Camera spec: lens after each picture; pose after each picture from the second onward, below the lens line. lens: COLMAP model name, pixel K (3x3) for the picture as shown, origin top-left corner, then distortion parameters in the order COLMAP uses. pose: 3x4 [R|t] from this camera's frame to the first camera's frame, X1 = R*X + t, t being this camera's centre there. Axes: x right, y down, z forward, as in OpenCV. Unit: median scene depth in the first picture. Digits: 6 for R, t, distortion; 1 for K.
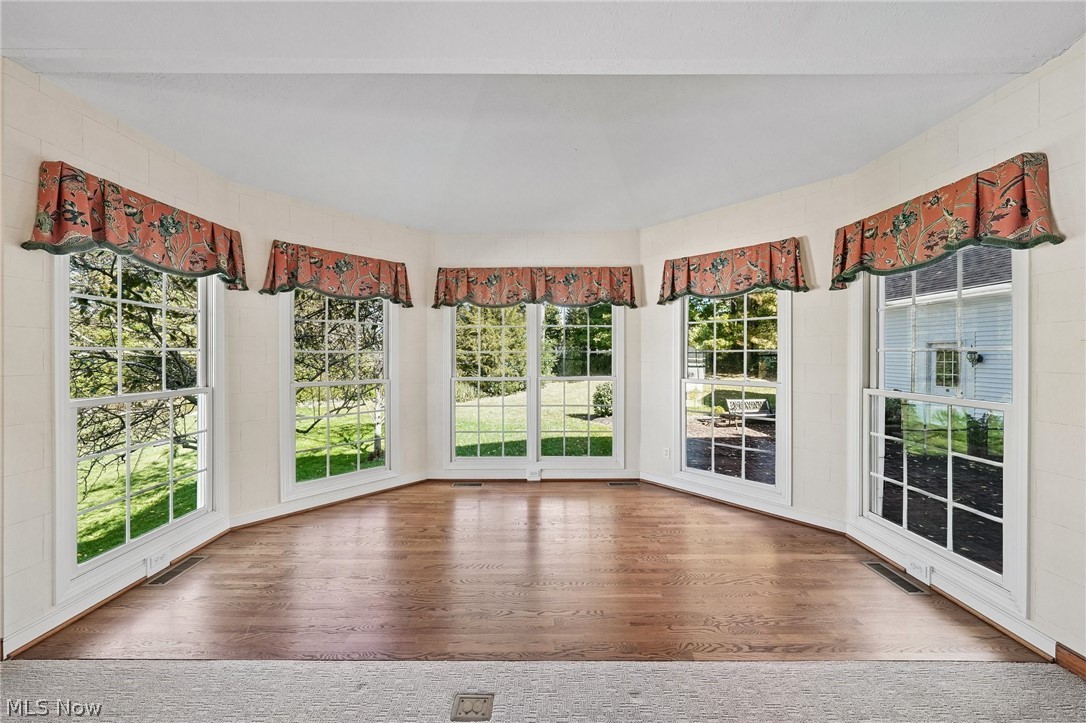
lens RADIAL K [[374.4, 0, 541.4], [0, 374.4, 353.2], [0, 0, 1]] dist [0.000921, -0.000163]
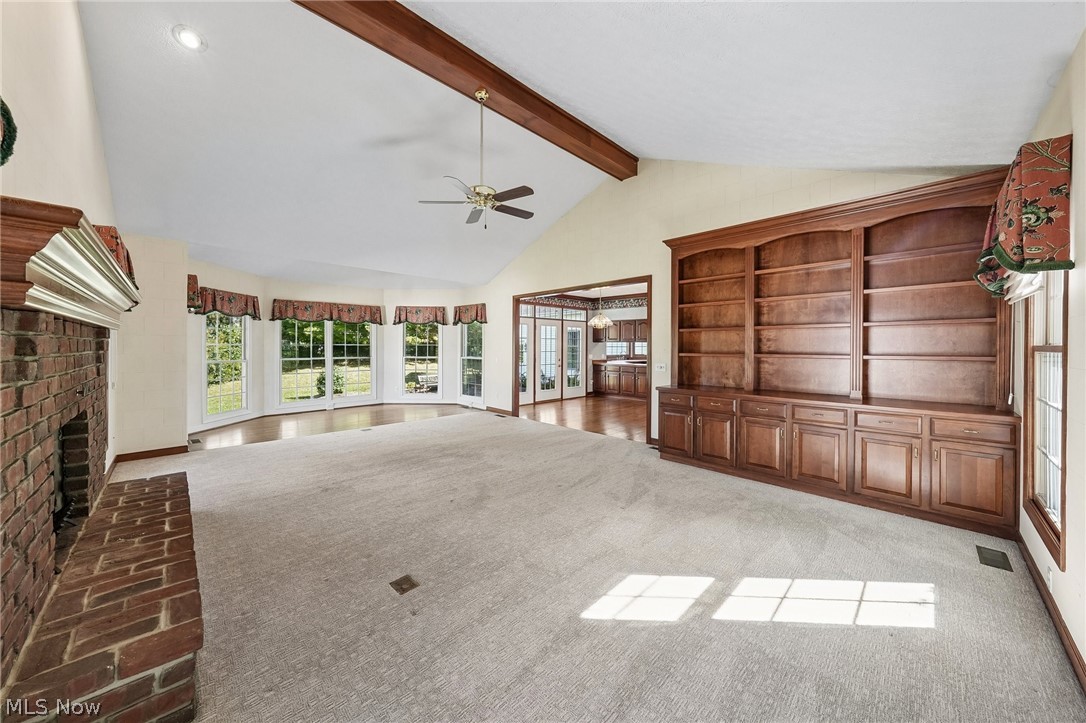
lens RADIAL K [[374.4, 0, 530.7], [0, 374.4, 347.7], [0, 0, 1]] dist [0.000921, -0.000163]
pose [[0.724454, 0.001377, 0.689322, -0.712327], [-0.001251, 0.999999, -0.000682, 0.010295], [-0.689322, -0.000368, 0.724455, -1.345212]]
